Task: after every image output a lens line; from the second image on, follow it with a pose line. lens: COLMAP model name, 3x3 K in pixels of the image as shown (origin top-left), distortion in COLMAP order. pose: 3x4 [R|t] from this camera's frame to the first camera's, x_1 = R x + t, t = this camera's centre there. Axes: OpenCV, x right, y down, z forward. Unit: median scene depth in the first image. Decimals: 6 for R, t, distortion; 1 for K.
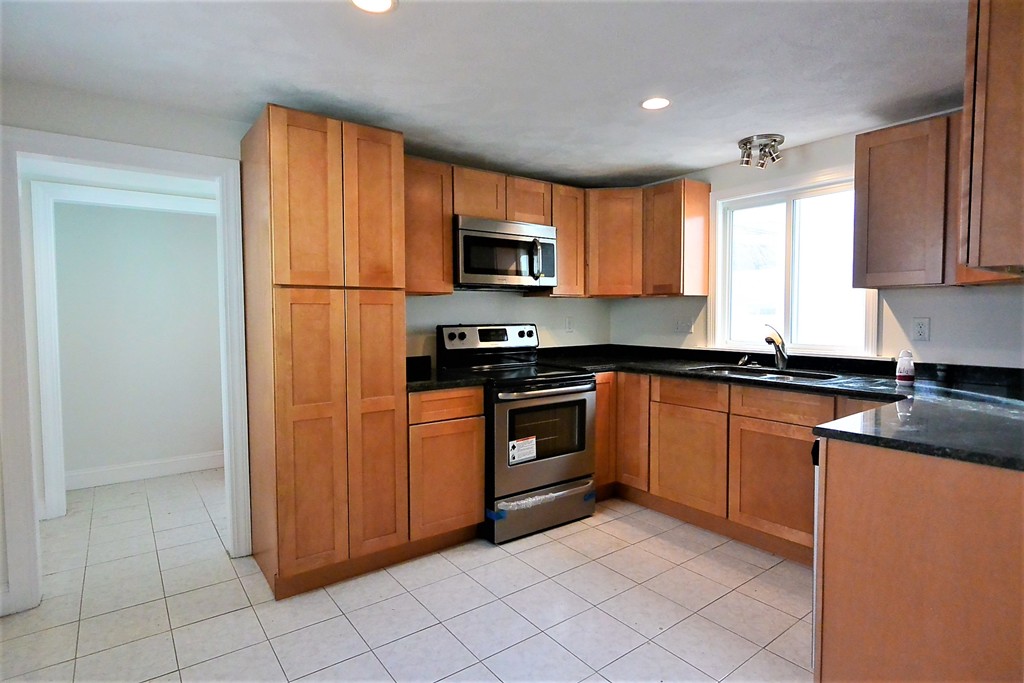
lens RADIAL K [[531.3, 0, 513.0], [0, 531.3, 337.0], [0, 0, 1]] dist [-0.004029, -0.001242]
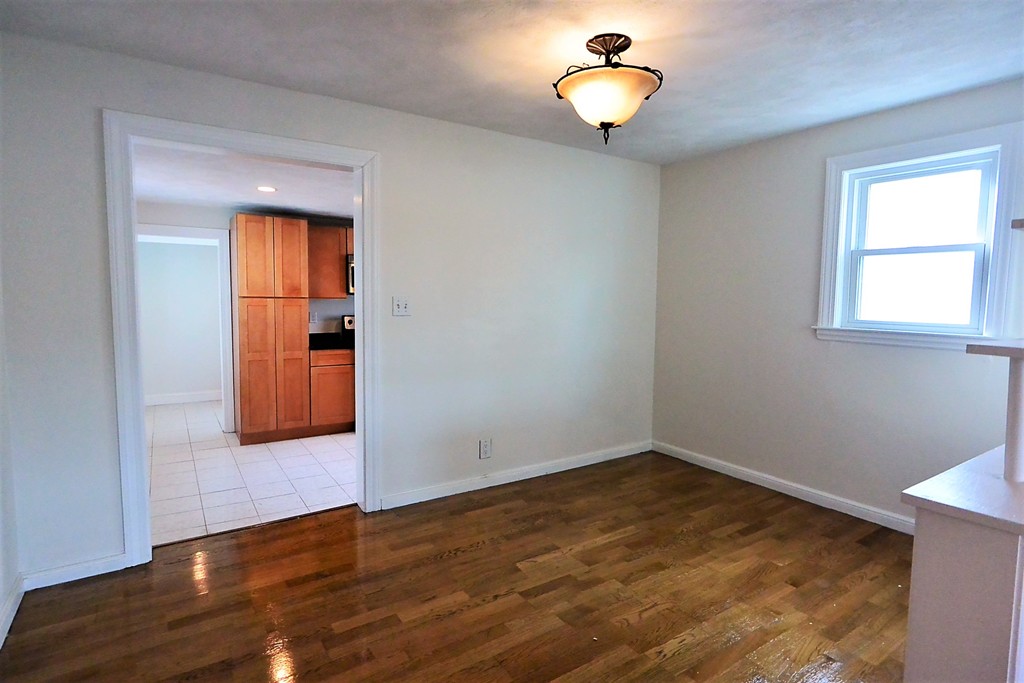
lens RADIAL K [[532.0, 0, 513.7], [0, 532.0, 336.4], [0, 0, 1]] dist [-0.005326, 0.000051]
pose [[0.998206, 0.024099, -0.054813, 0.633680], [-0.022429, 0.999271, 0.030886, -0.023356], [0.055518, -0.029601, 0.998019, -0.883086]]
